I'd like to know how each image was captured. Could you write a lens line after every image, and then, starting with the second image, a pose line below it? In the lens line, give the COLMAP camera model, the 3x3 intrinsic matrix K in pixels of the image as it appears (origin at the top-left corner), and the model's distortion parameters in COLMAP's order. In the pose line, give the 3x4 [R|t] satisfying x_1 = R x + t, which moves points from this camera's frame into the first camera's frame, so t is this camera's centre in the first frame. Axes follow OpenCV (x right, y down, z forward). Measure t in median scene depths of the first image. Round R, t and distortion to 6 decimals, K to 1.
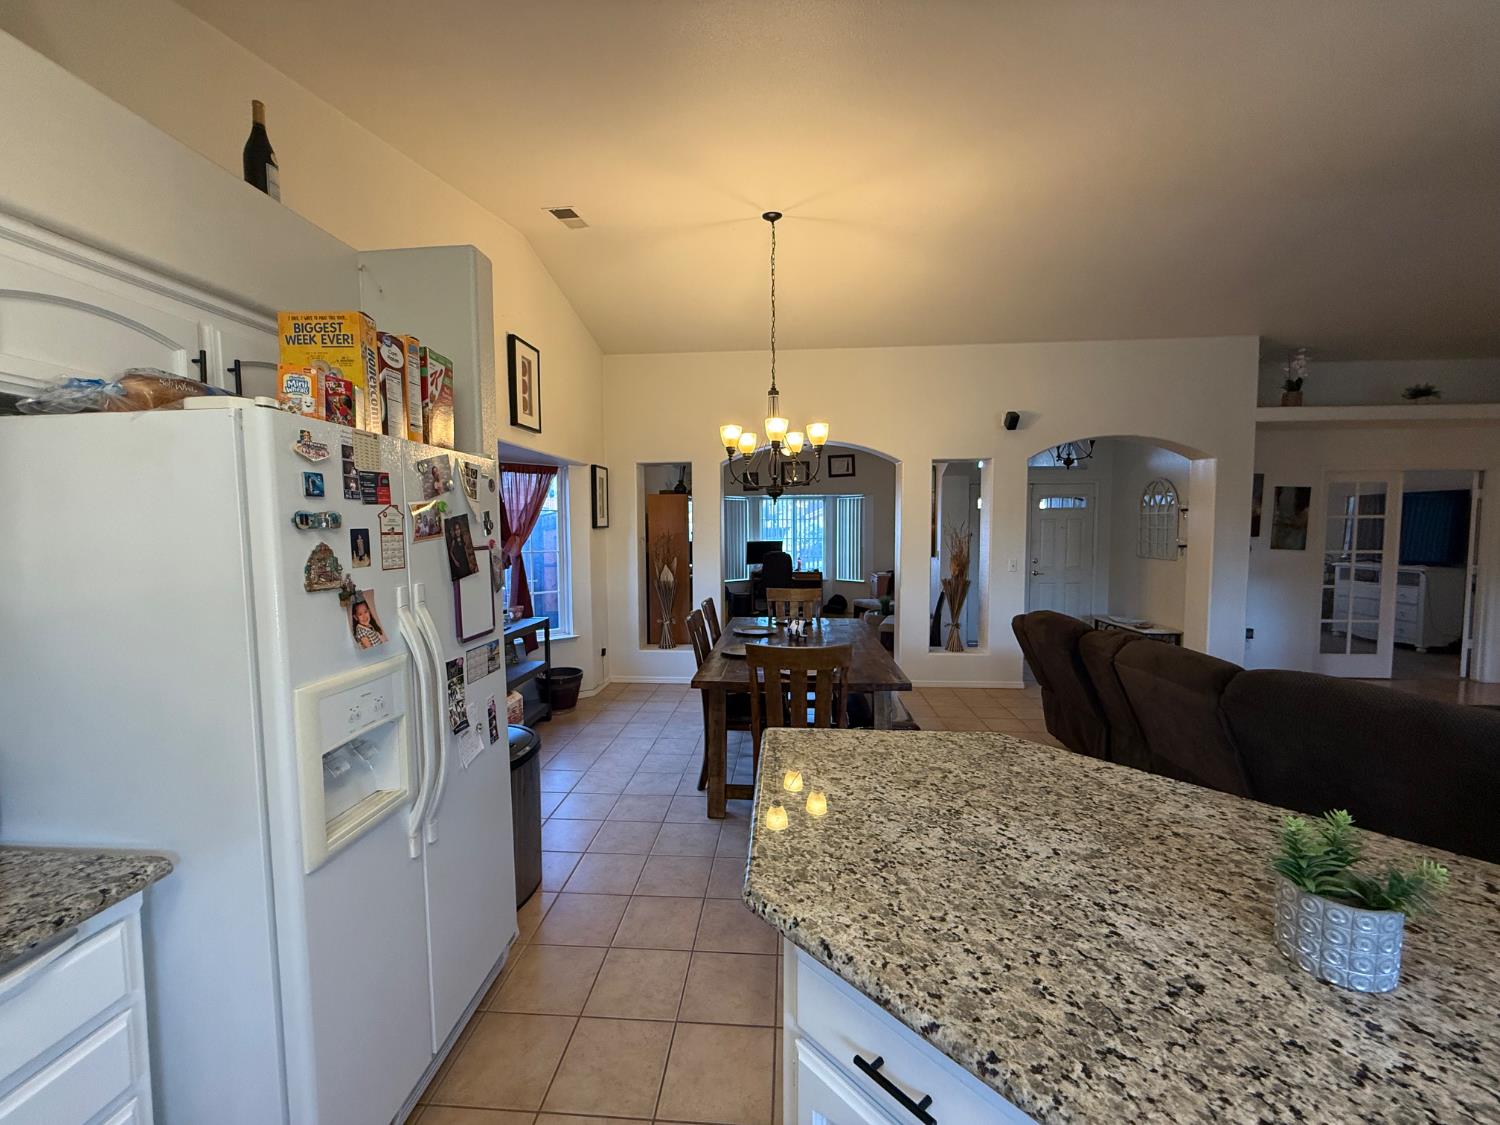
lens RADIAL K [[601.4, 0, 747.7], [0, 601.4, 561.6], [0, 0, 1]] dist [0.001129, 0.000507]
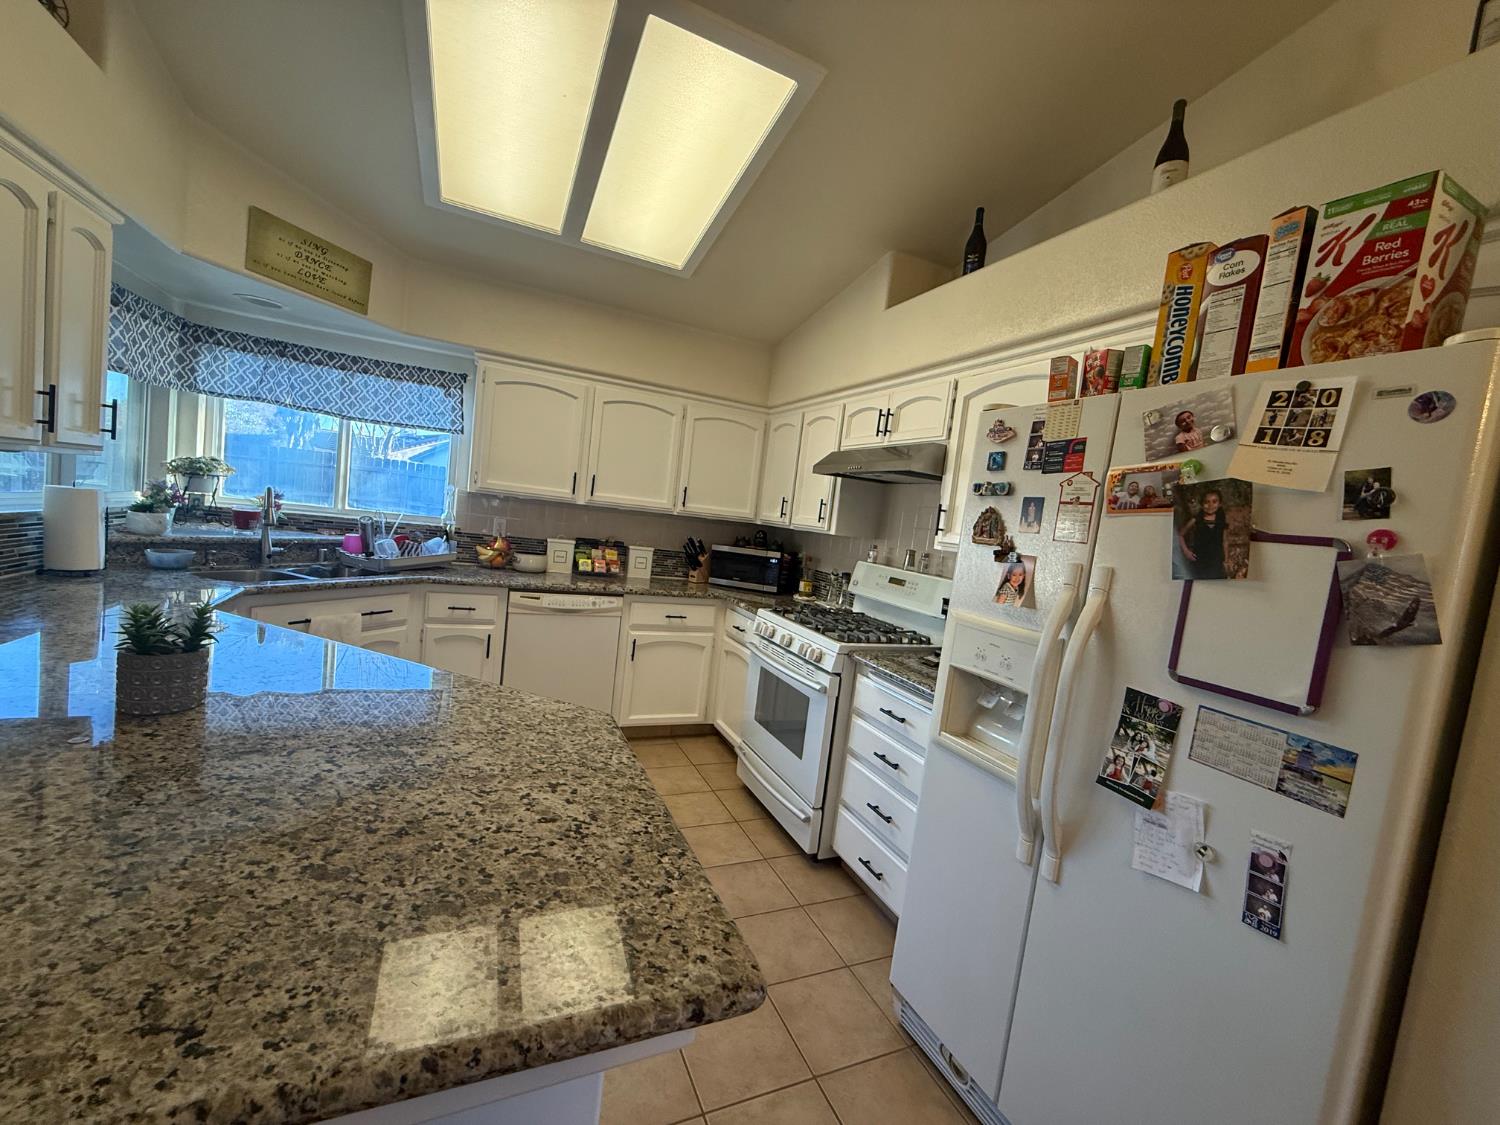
lens RADIAL K [[601.4, 0, 744.6], [0, 601.4, 562.9], [0, 0, 1]] dist [0.001129, 0.000507]
pose [[-0.878450, -0.061762, -0.473827, 0.298374], [-0.138988, 0.981763, 0.129706, -0.006750], [0.457175, 0.179796, -0.871013, 1.699337]]
